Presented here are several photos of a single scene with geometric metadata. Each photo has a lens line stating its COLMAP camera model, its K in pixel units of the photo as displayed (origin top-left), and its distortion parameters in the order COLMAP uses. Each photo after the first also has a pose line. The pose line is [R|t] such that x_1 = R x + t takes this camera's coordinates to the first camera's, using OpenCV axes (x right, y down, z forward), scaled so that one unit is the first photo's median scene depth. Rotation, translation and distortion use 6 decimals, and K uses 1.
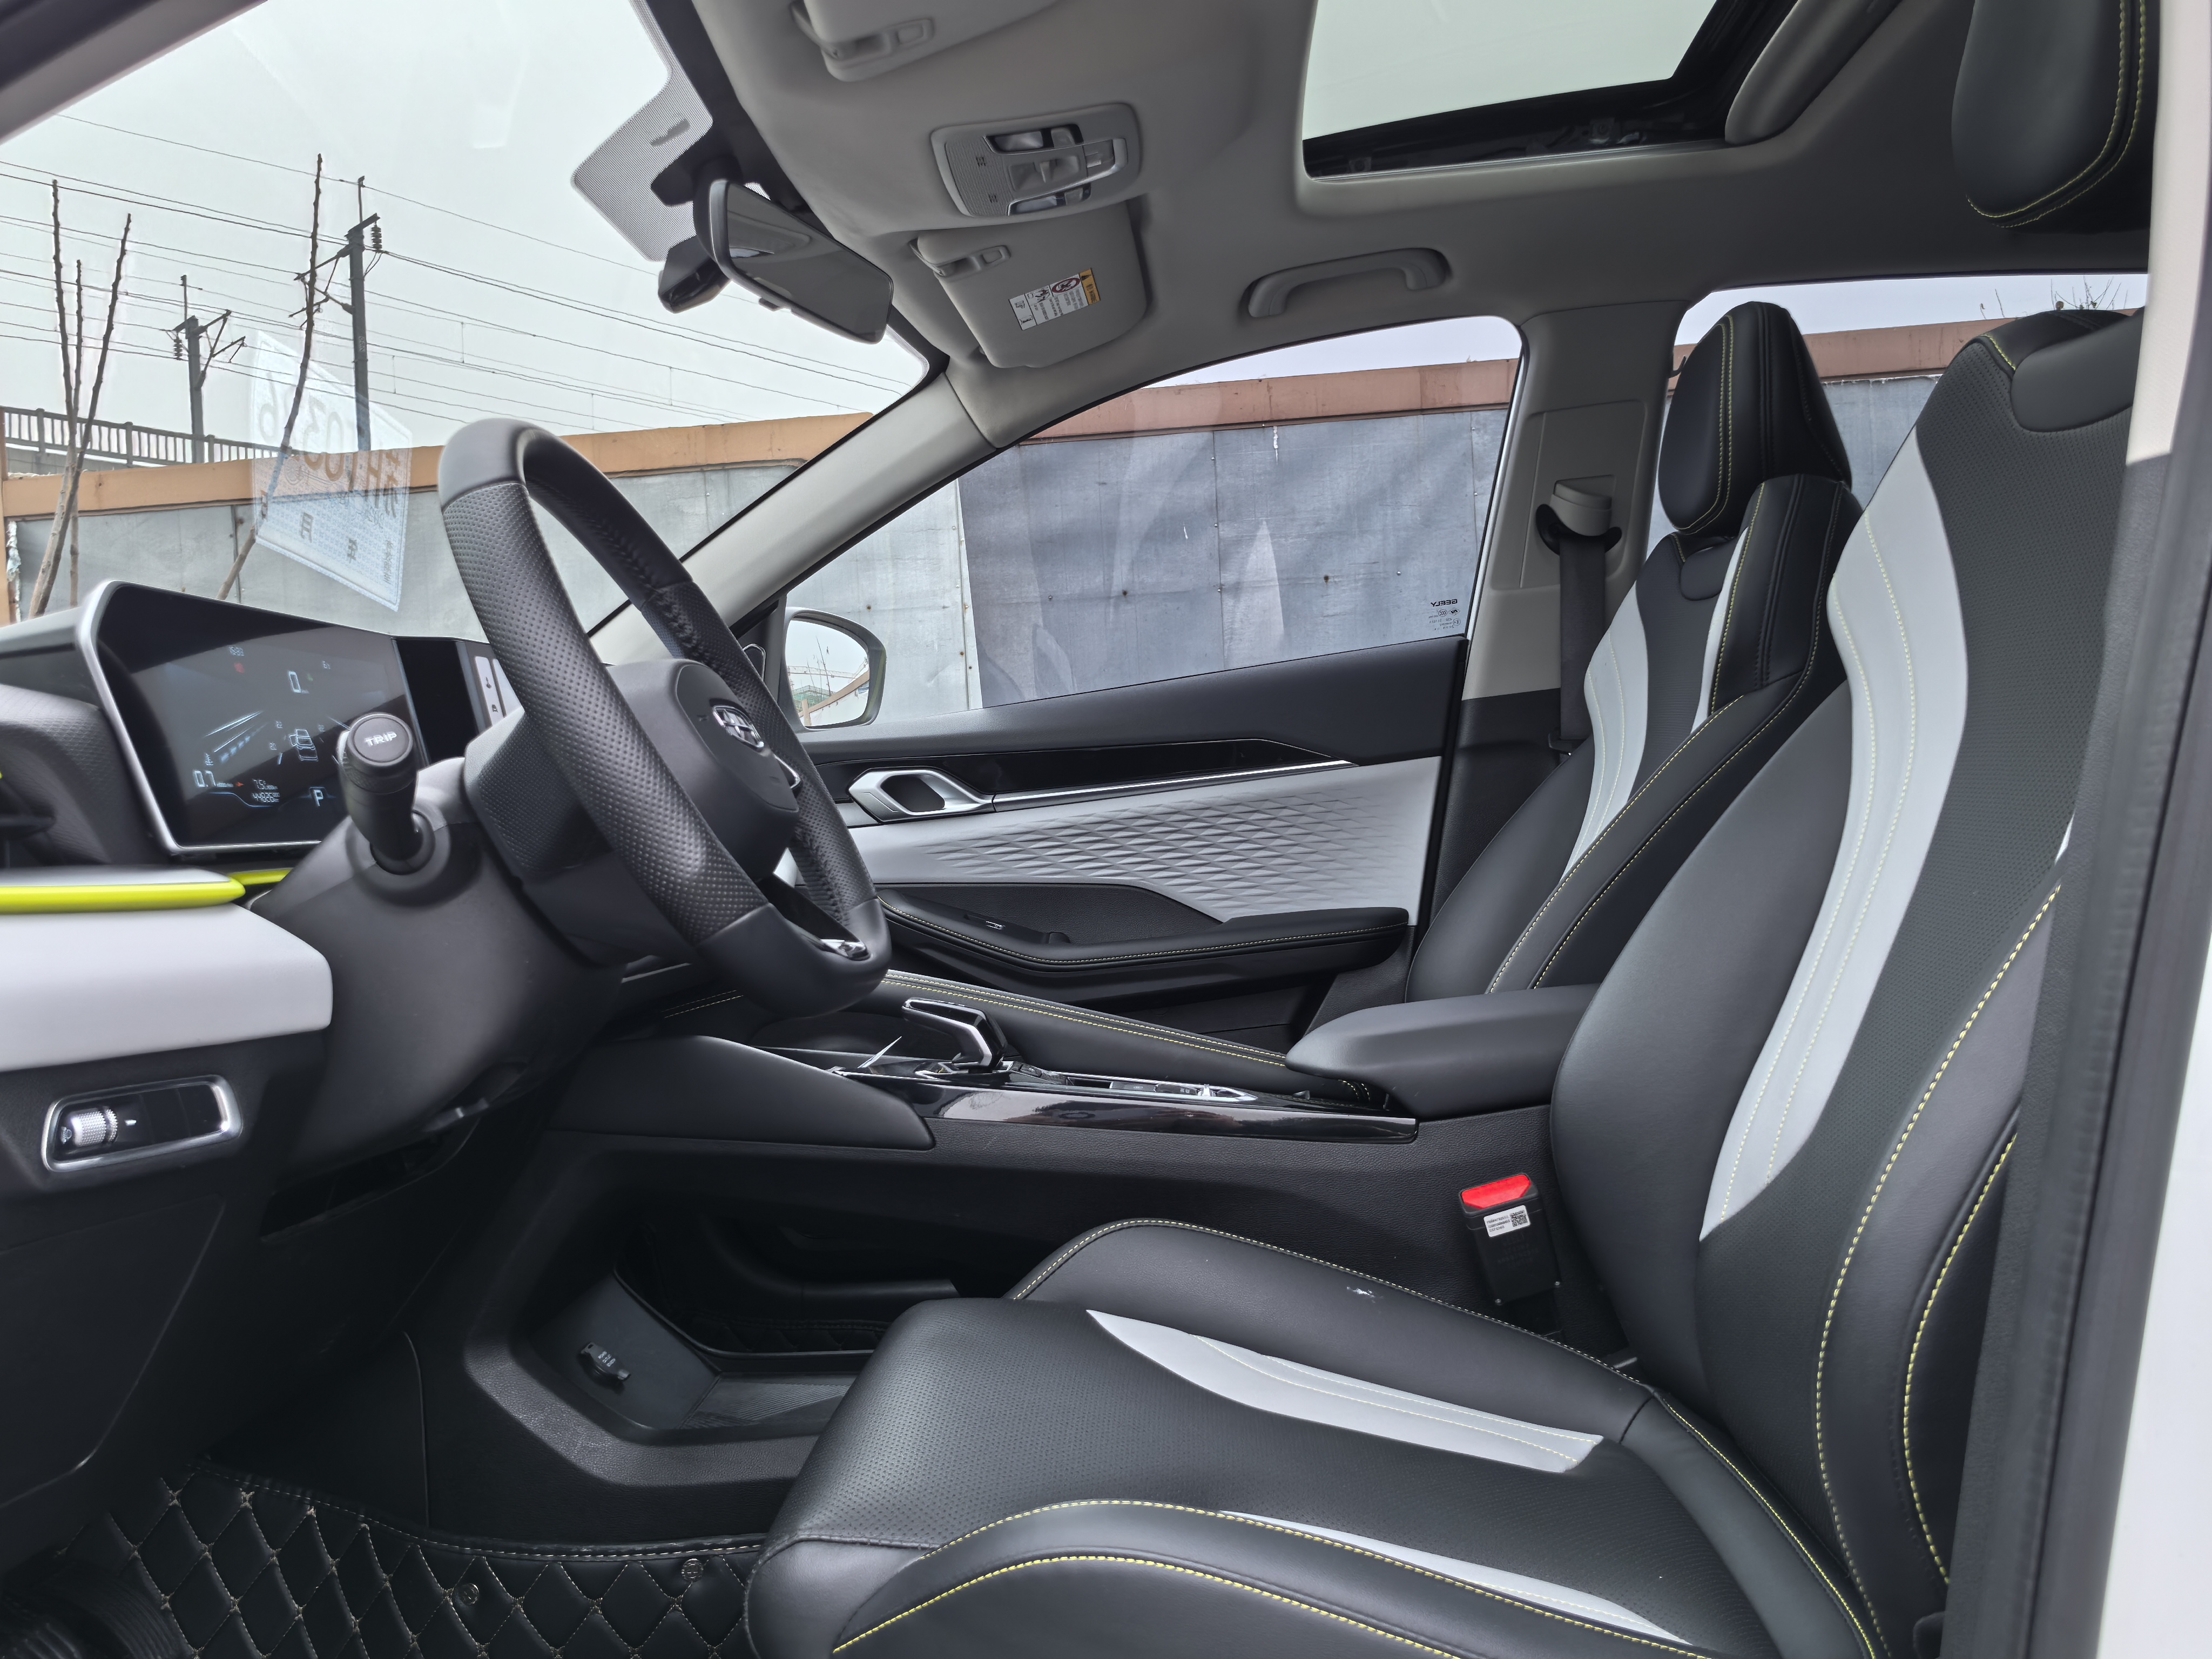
lens RADIAL K [[1757.3, 0, 1091.6], [0, 1757.3, 835.6], [0, 0, 1]] dist [0.052975, -0.086900]
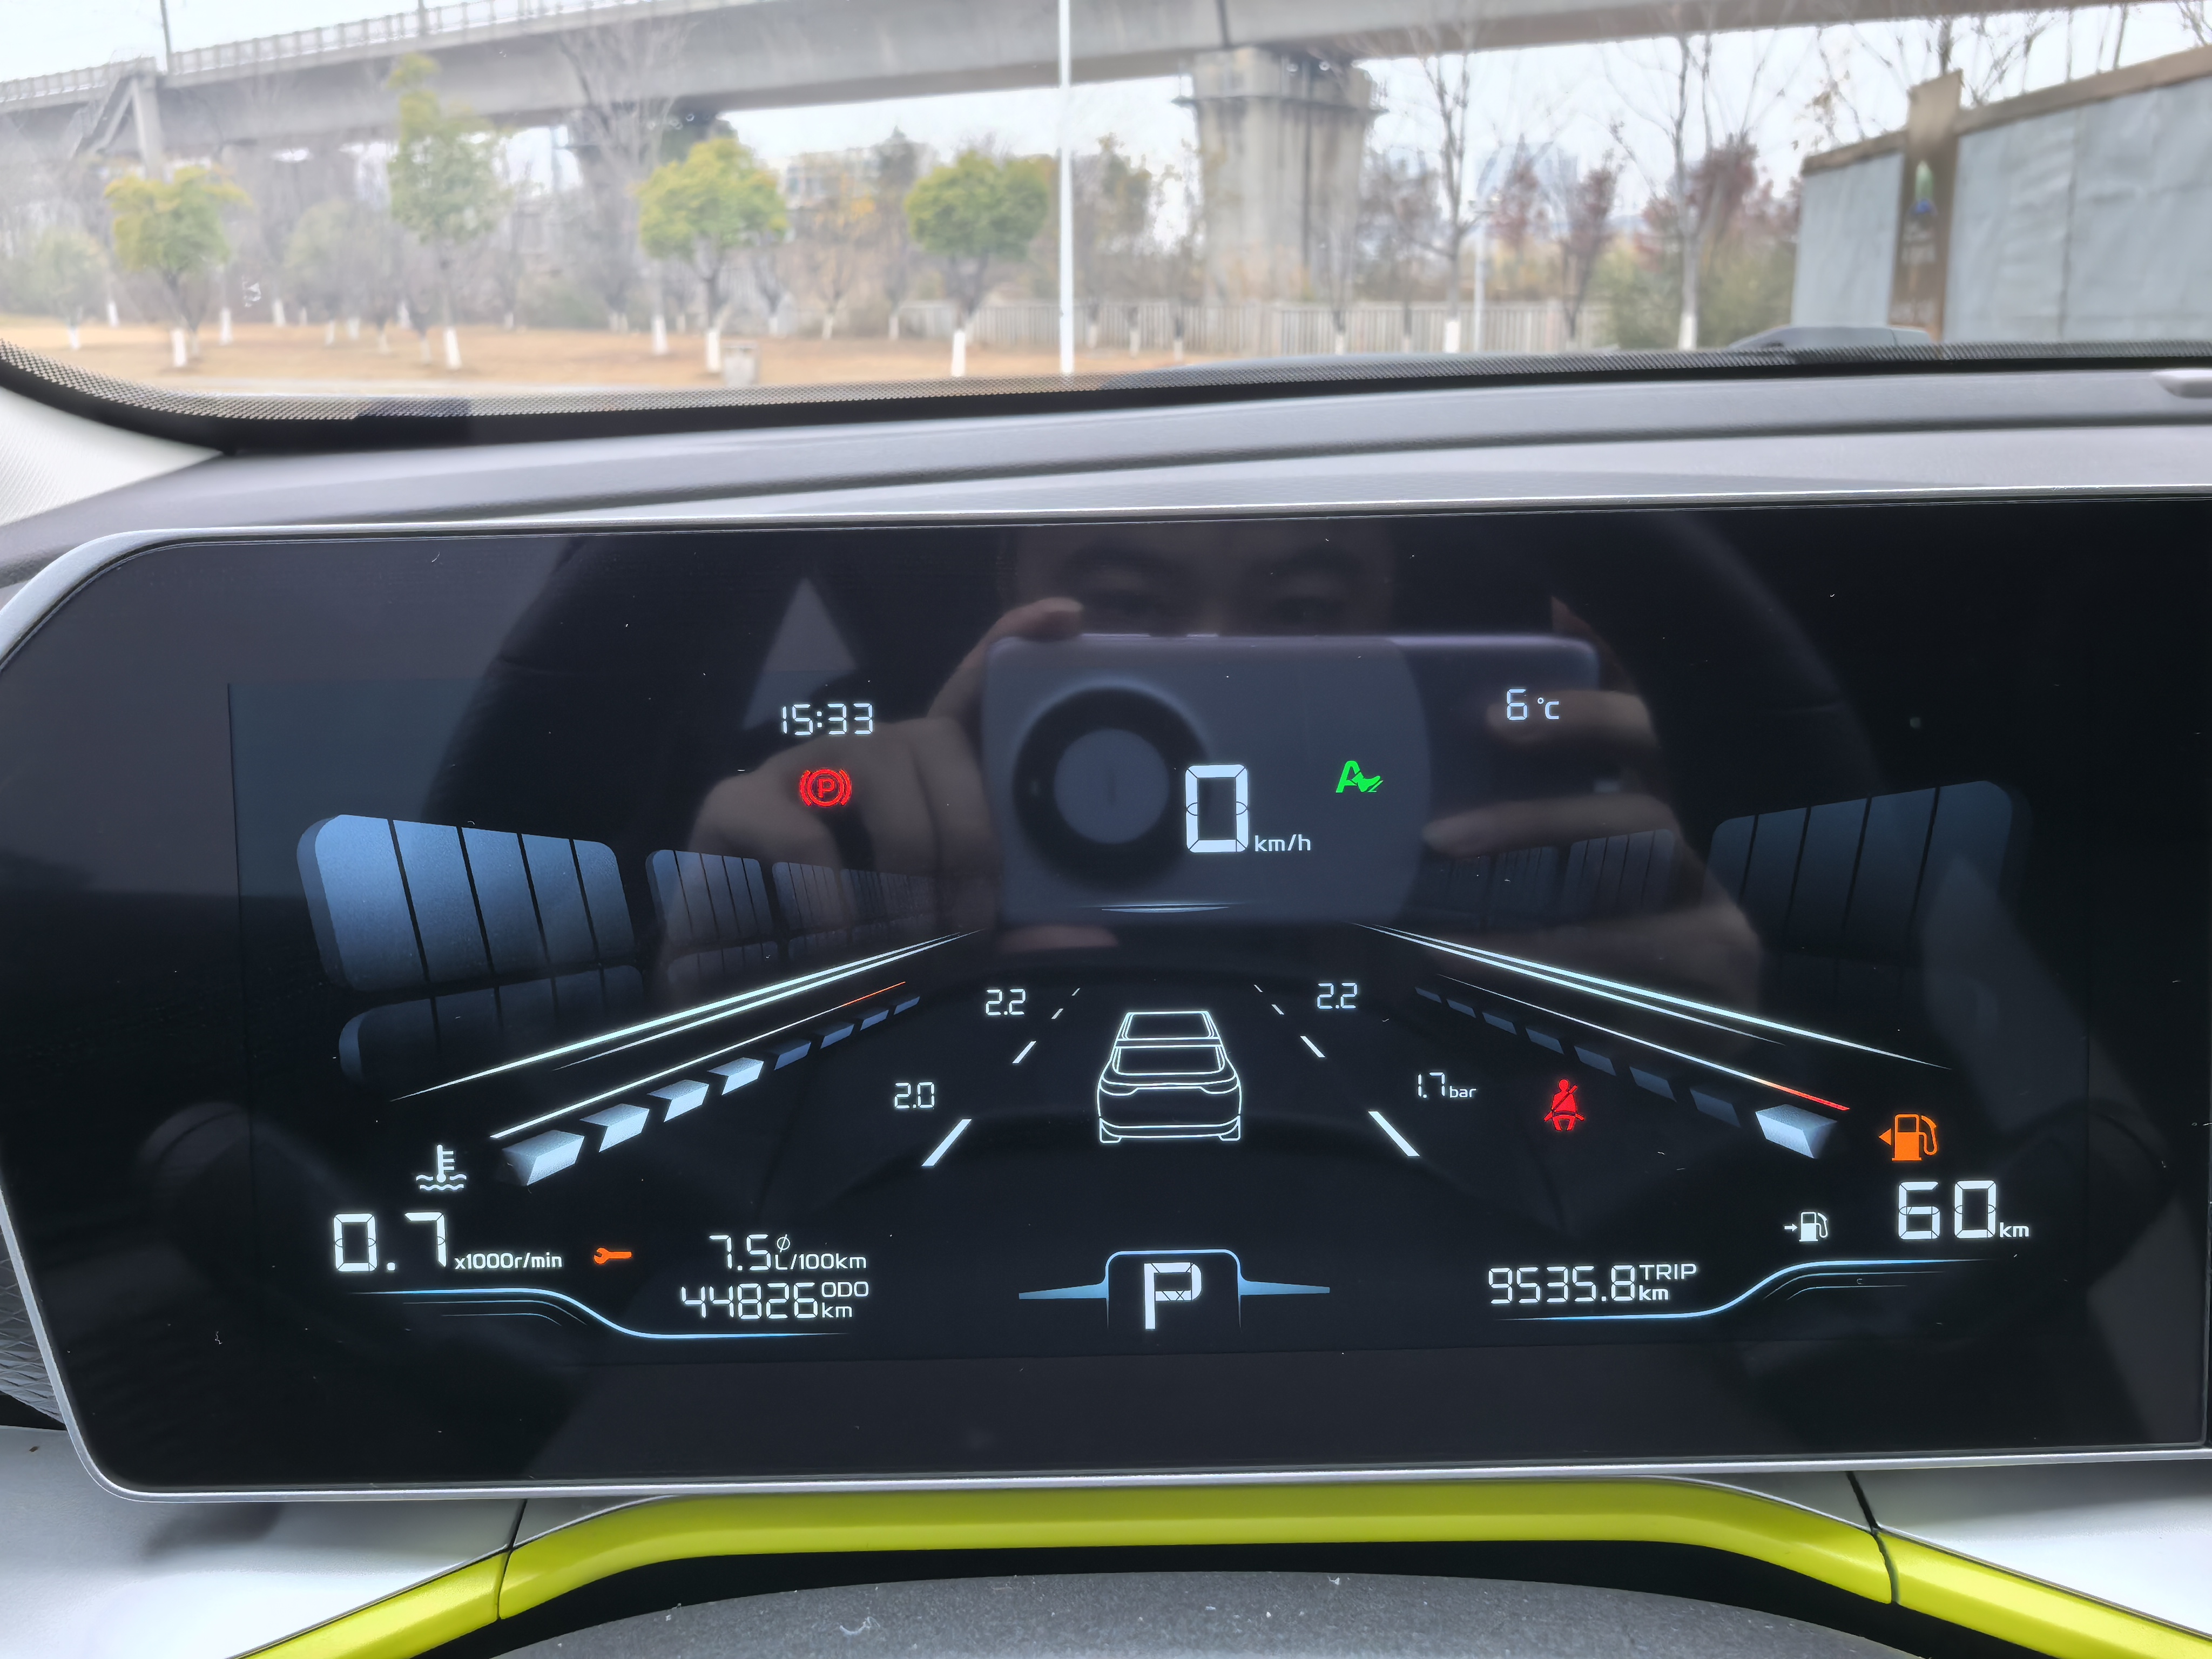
lens RADIAL K [[1802.6, 0, 1111.3], [0, 1802.6, 805.6], [0, 0, 1]] dist [0.024791, -0.055527]
pose [[0.072030, 0.306927, -0.949003, -0.234052], [-0.002193, 0.951521, 0.307575, -0.175585], [0.997400, -0.020073, 0.069211, 1.042768]]
